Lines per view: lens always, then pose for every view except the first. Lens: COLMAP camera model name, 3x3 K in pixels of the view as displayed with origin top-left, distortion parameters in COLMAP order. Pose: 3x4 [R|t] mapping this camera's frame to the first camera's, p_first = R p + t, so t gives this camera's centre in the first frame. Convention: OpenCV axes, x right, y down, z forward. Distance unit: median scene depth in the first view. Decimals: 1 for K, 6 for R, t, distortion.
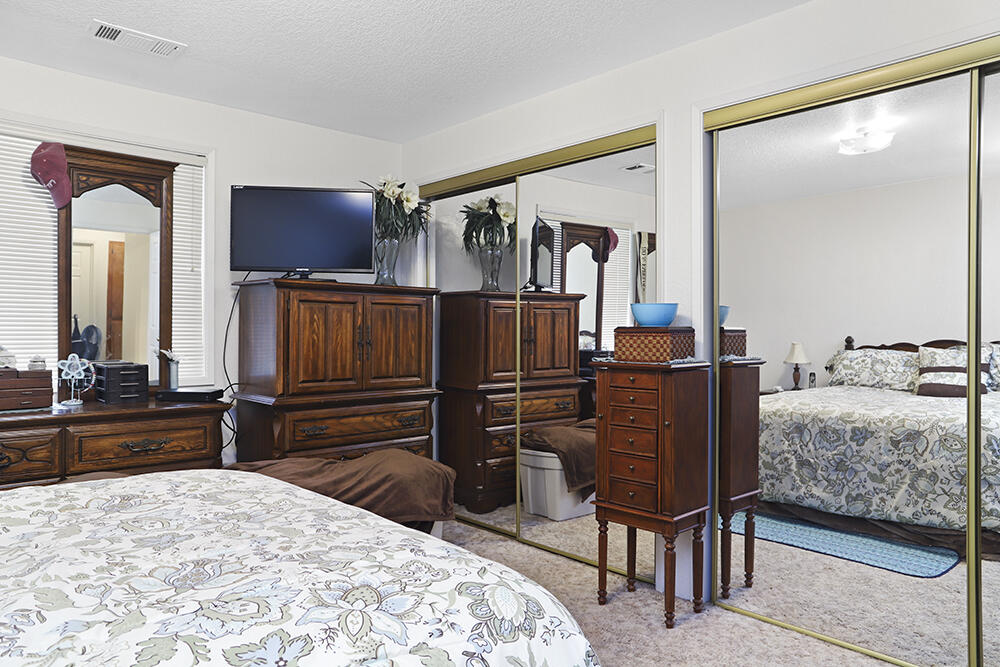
lens RADIAL K [[673.2, 0, 508.6], [0, 673.2, 336.3], [0, 0, 1]] dist [-0.023962, 0.014028]
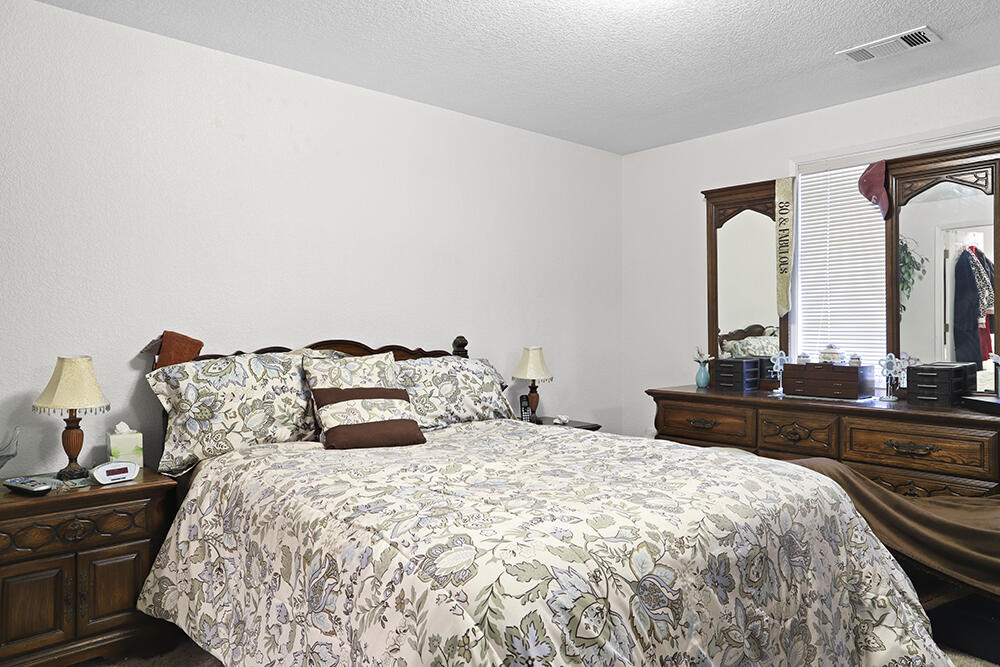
lens RADIAL K [[673.2, 0, 508.9], [0, 673.2, 327.7], [0, 0, 1]] dist [-0.023962, 0.014028]
pose [[-0.015288, -0.008843, -0.999844, 0.477717], [-0.007446, 0.999934, -0.008730, -0.000600], [0.999855, 0.007311, -0.015353, 0.450076]]
